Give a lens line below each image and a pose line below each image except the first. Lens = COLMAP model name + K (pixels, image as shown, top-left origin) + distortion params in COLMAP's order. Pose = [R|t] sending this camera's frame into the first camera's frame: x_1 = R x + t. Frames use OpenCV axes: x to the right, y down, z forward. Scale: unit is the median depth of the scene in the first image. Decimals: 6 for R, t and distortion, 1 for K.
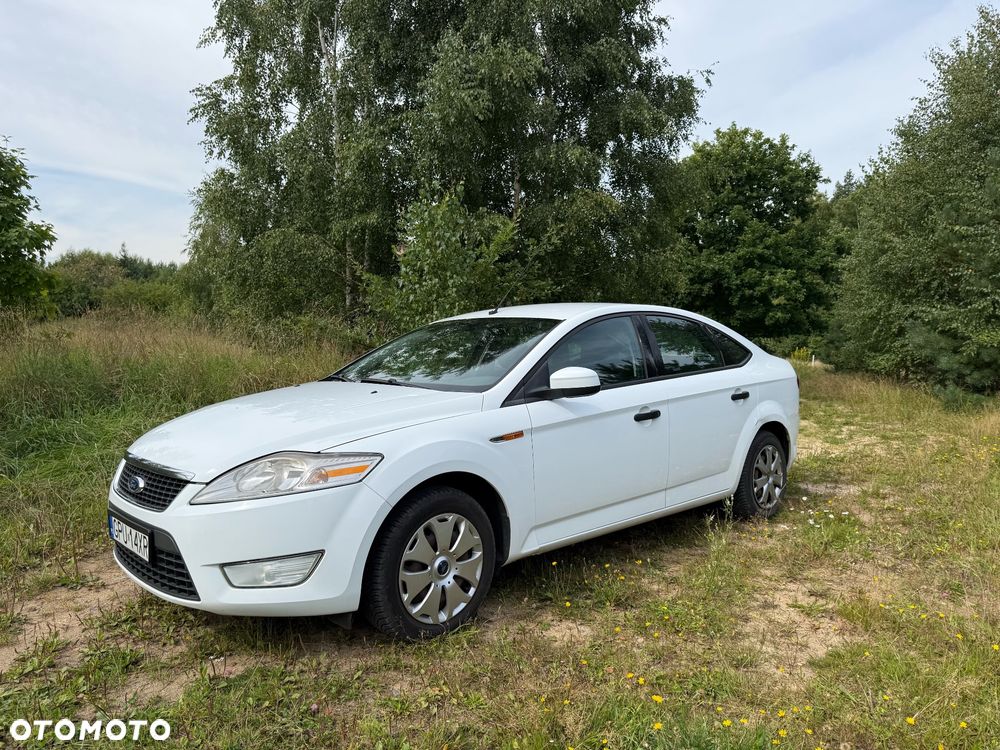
lens RADIAL K [[706.2, 0, 501.2], [0, 706.2, 377.7], [0, 0, 1]] dist [0.063173, -0.084690]
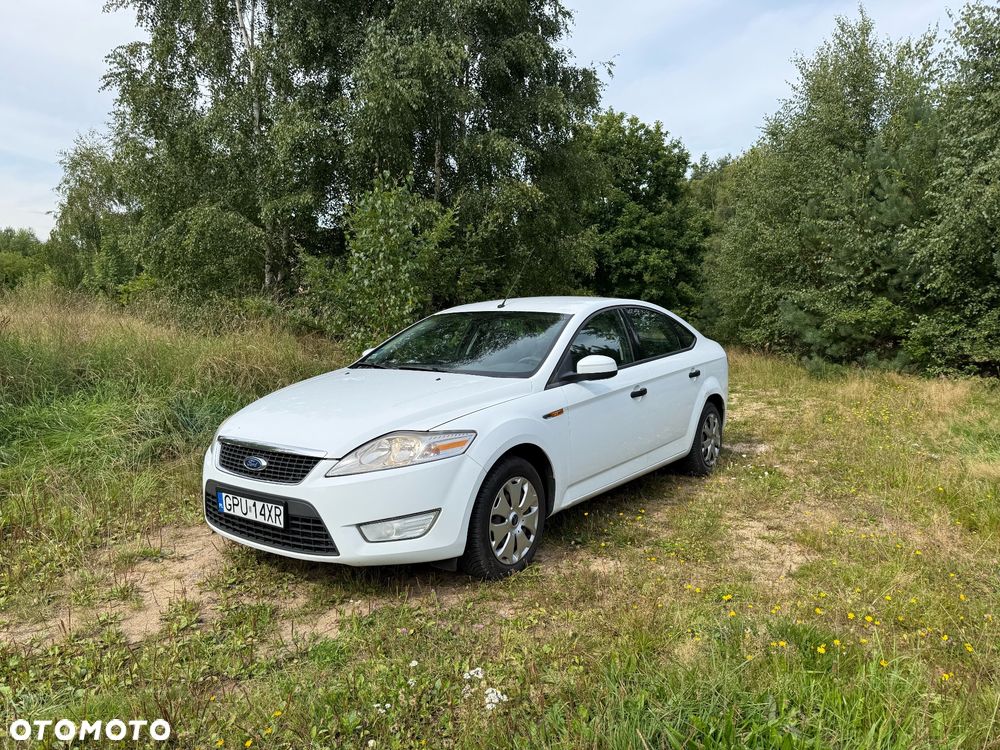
lens RADIAL K [[703.9, 0, 497.5], [0, 703.9, 382.6], [0, 0, 1]] dist [0.119670, -0.176349]
pose [[0.983189, -0.019512, 0.181546, -0.179962], [0.010847, 0.998759, 0.048602, -0.018412], [-0.182269, -0.045816, 0.982181, -0.110594]]
